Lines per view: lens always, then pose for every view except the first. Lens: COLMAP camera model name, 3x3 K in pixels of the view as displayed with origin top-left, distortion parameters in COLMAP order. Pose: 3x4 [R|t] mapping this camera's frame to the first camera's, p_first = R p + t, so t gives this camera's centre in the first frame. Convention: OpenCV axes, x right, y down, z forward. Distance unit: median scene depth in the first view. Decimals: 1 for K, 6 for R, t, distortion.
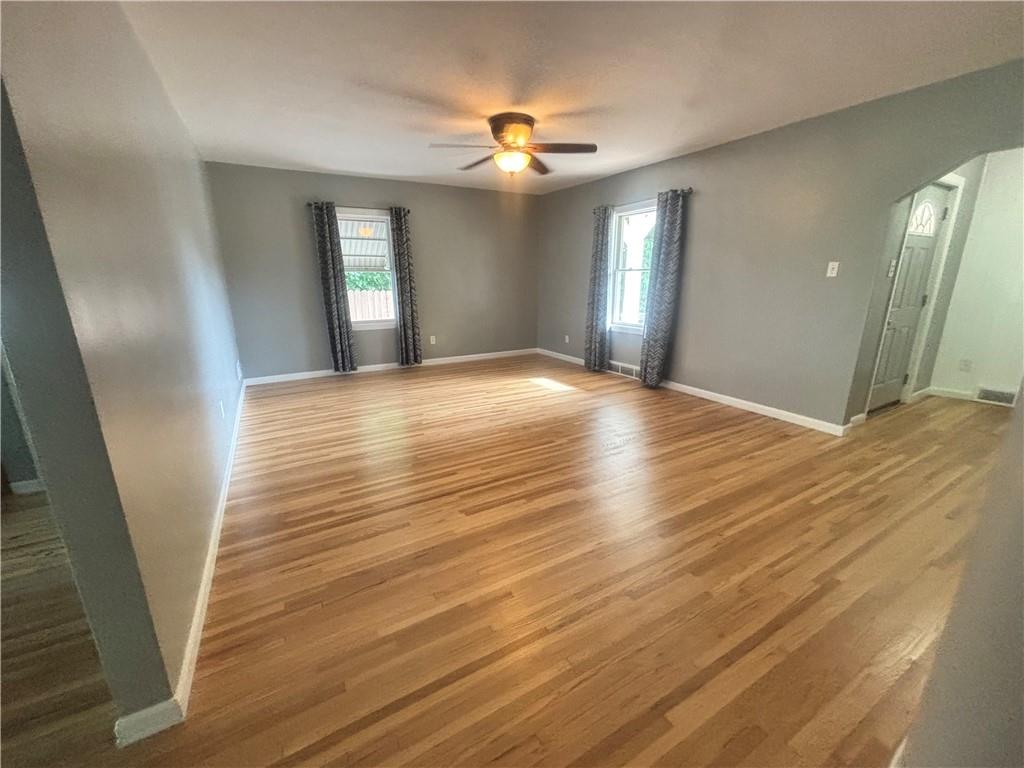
lens RADIAL K [[414.8, 0, 512.0], [0, 414.8, 384.0], [0, 0, 1]] dist [0.001335, 0.000423]
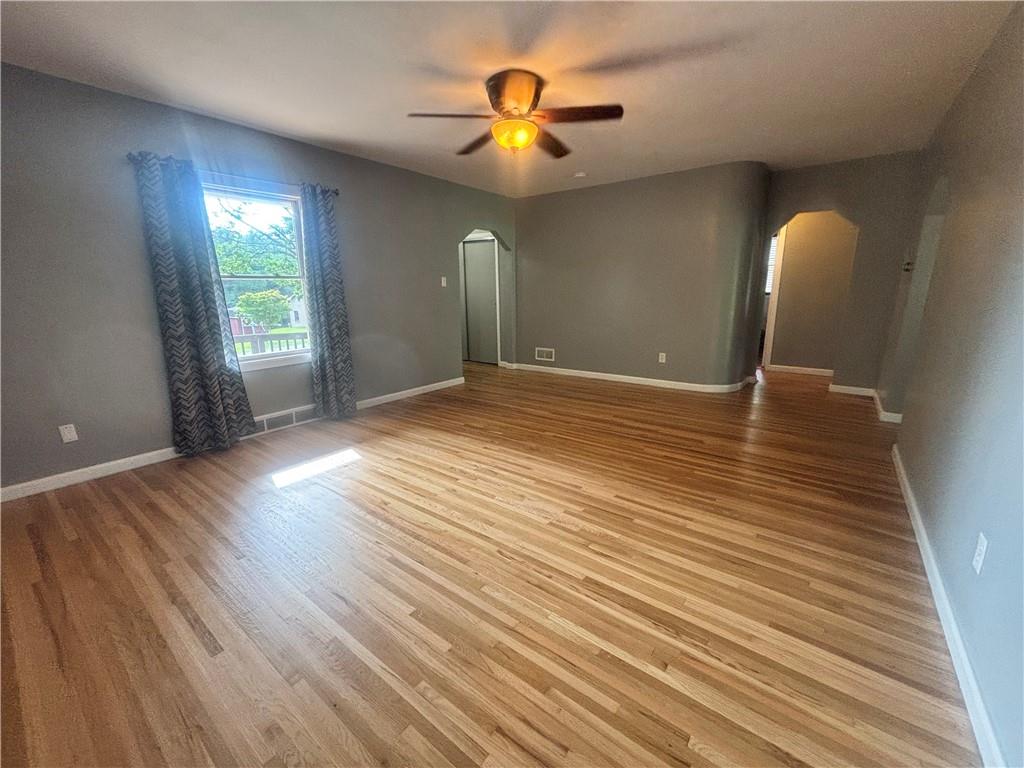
lens RADIAL K [[414.8, 0, 512.0], [0, 414.8, 384.0], [0, 0, 1]] dist [0.001335, 0.000423]
pose [[-0.379021, -0.200557, 0.903394, -0.741735], [0.243691, 0.920143, 0.306517, -0.315282], [-0.892725, 0.336325, -0.299879, 1.278409]]
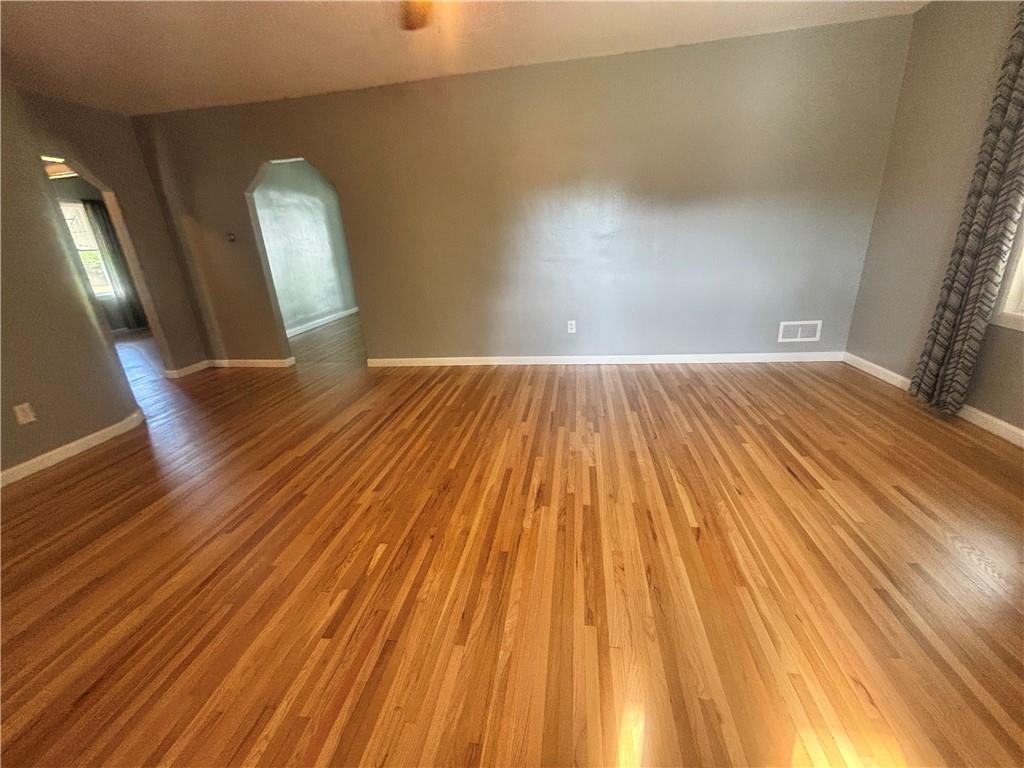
lens RADIAL K [[414.8, 0, 512.0], [0, 414.8, 384.0], [0, 0, 1]] dist [0.001335, 0.000423]
pose [[-0.624005, 0.303747, -0.719969, 0.362258], [-0.133521, 0.866364, 0.481234, -0.330658], [0.769928, 0.396424, -0.500059, 1.331675]]
